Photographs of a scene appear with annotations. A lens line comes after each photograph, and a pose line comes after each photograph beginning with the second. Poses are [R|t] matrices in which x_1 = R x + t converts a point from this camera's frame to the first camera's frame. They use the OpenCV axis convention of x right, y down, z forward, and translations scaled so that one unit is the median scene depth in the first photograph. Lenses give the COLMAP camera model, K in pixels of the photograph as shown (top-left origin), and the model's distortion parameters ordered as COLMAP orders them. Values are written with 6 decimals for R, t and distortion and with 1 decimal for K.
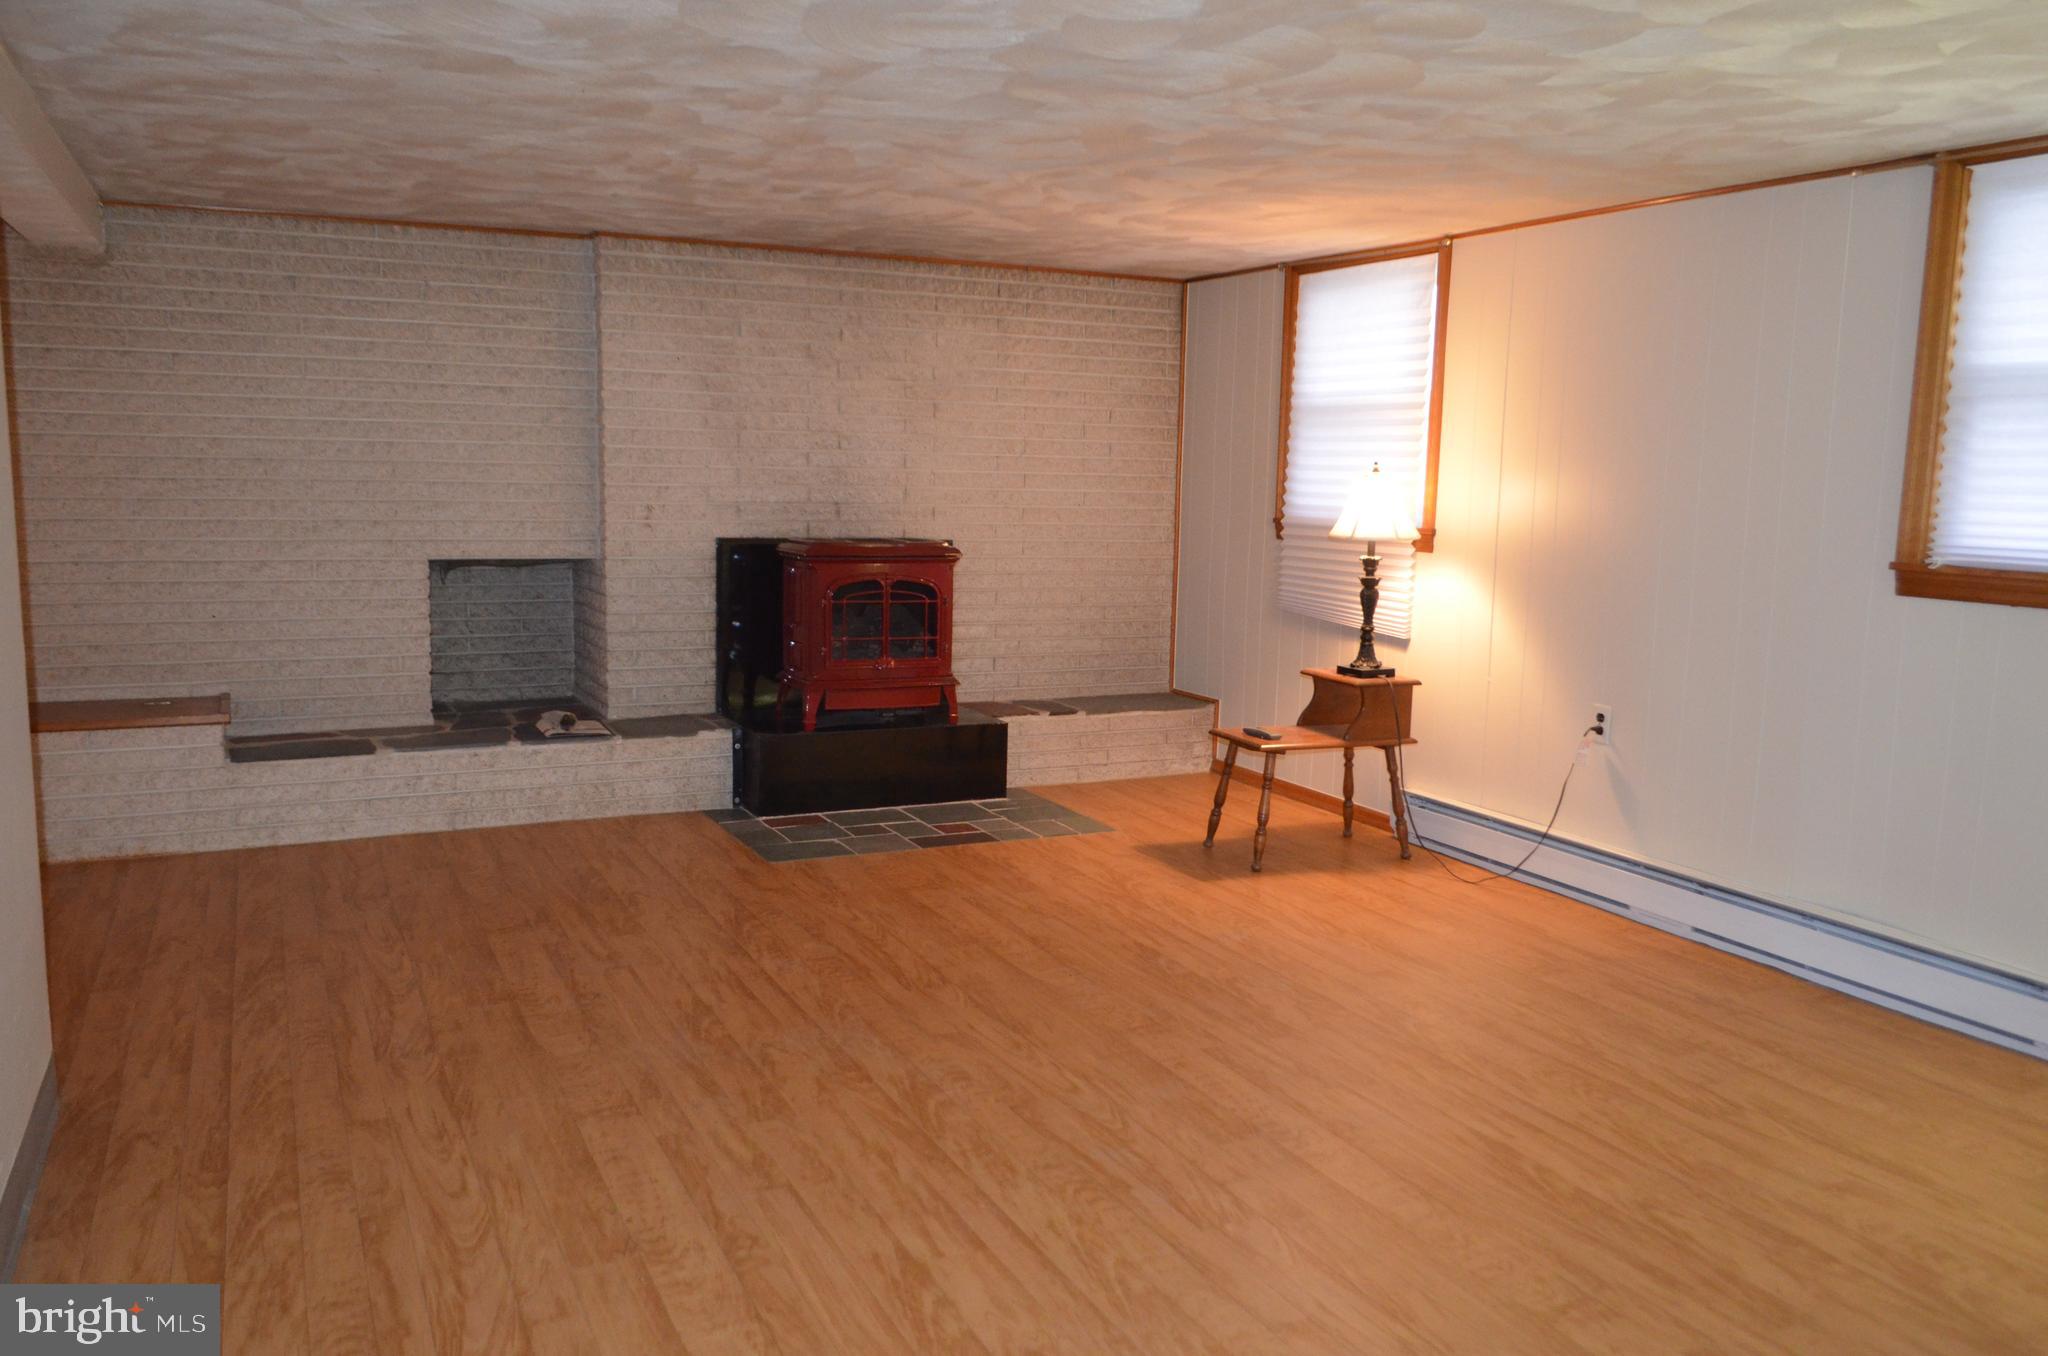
lens RADIAL K [[1576.7, 0, 1024.0], [0, 1576.7, 678.0], [0, 0, 1]] dist [0.001769, 0.003692]
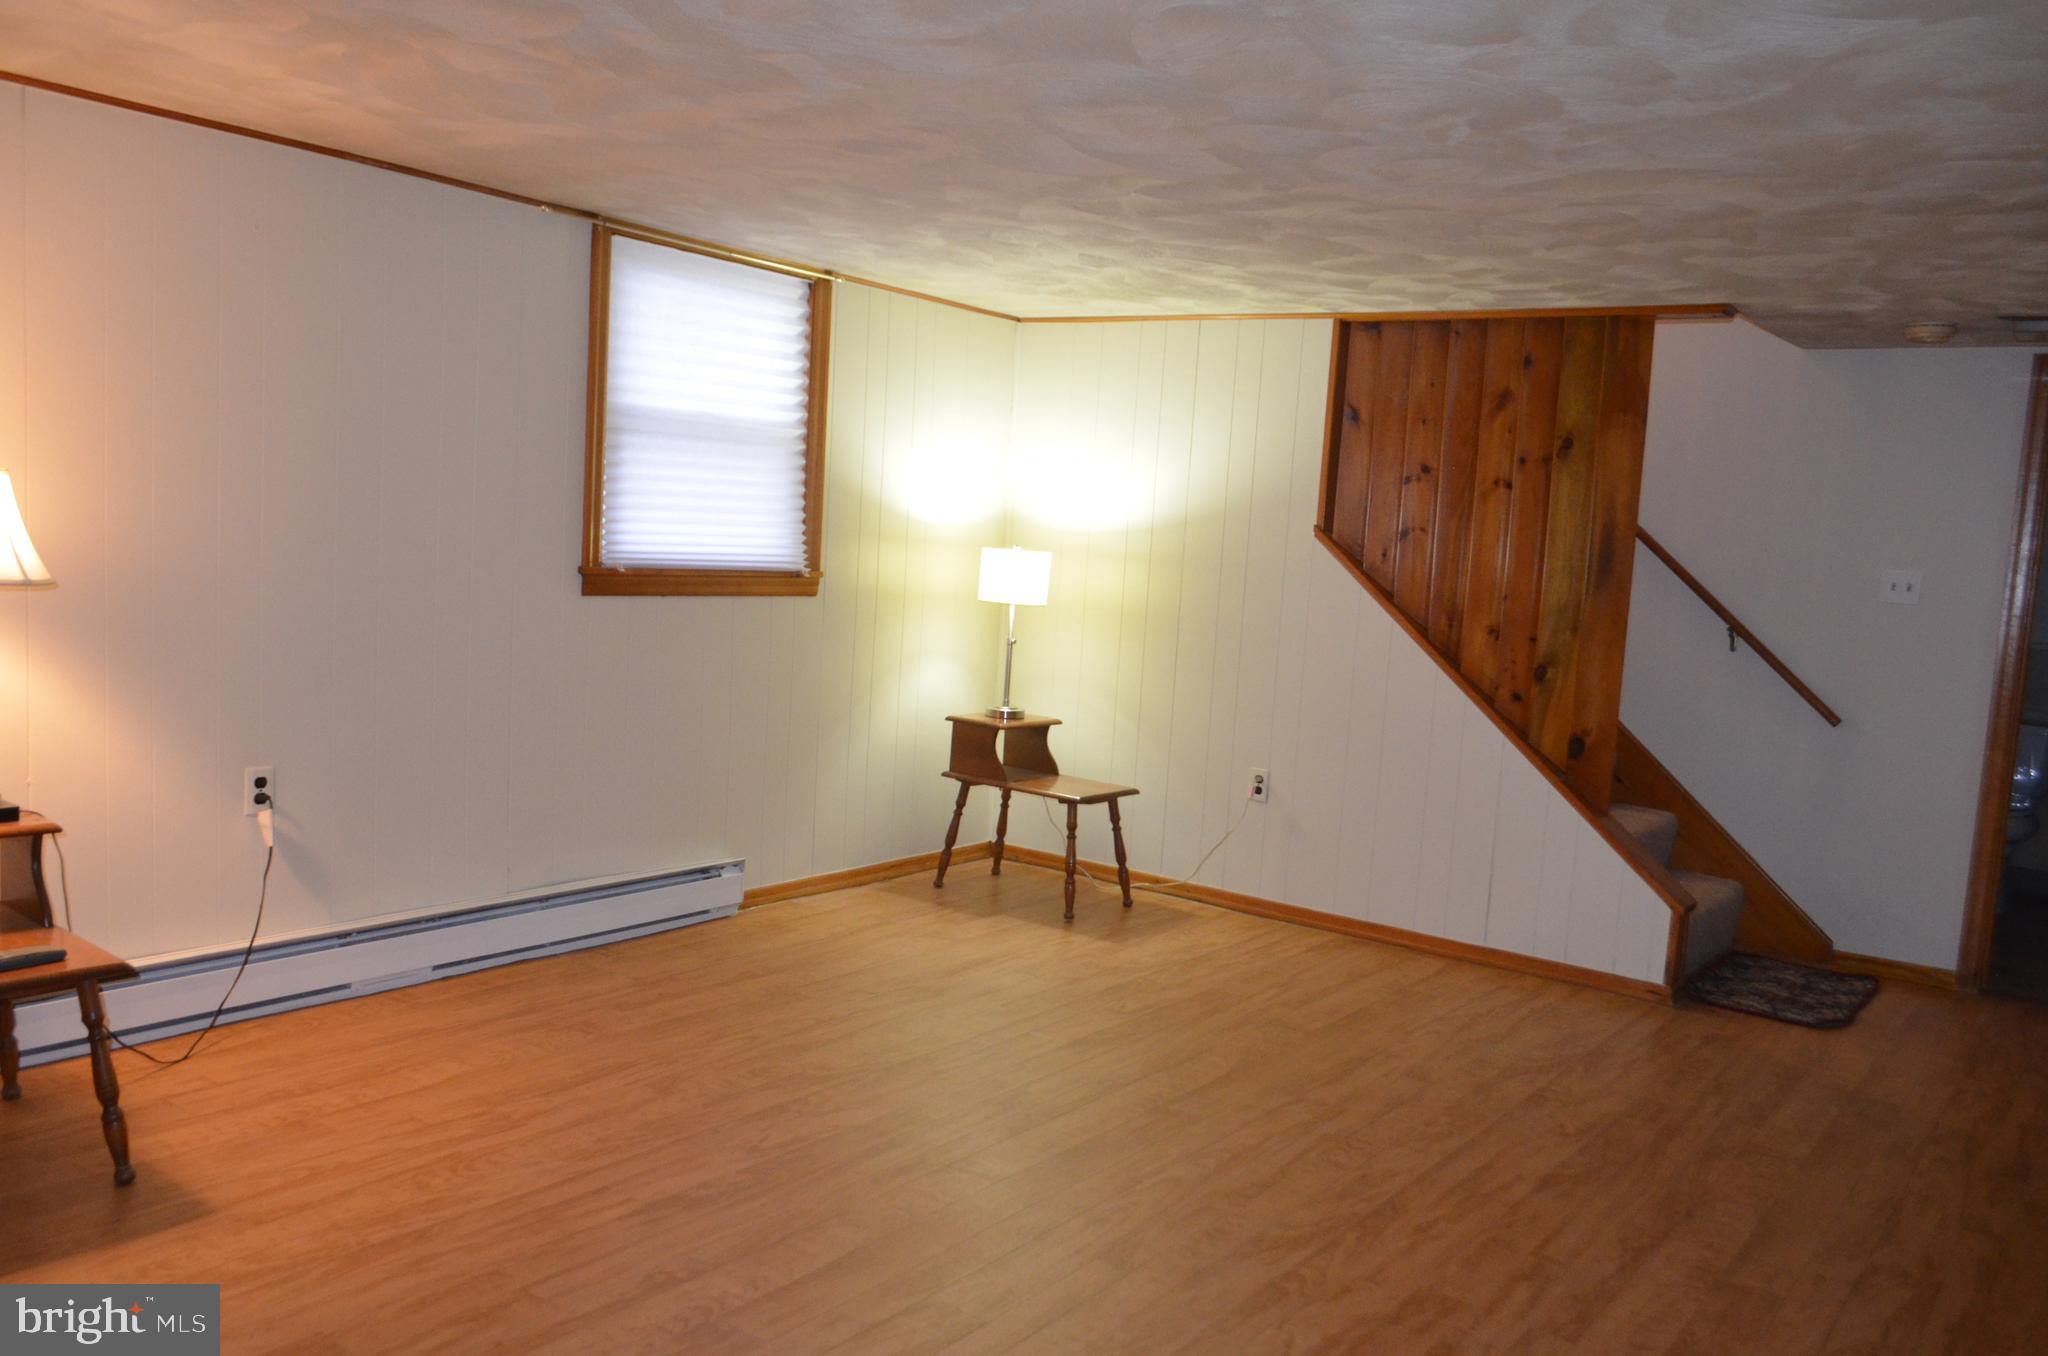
lens RADIAL K [[1830.6, 0, 865.9], [0, 1830.6, 715.8], [0, 0, 1]] dist [0.001558, -0.001200]
pose [[-0.455403, -0.151508, 0.877299, -0.645093], [0.047630, 0.979856, 0.193944, -0.192768], [-0.889011, 0.130108, -0.439013, 1.263205]]
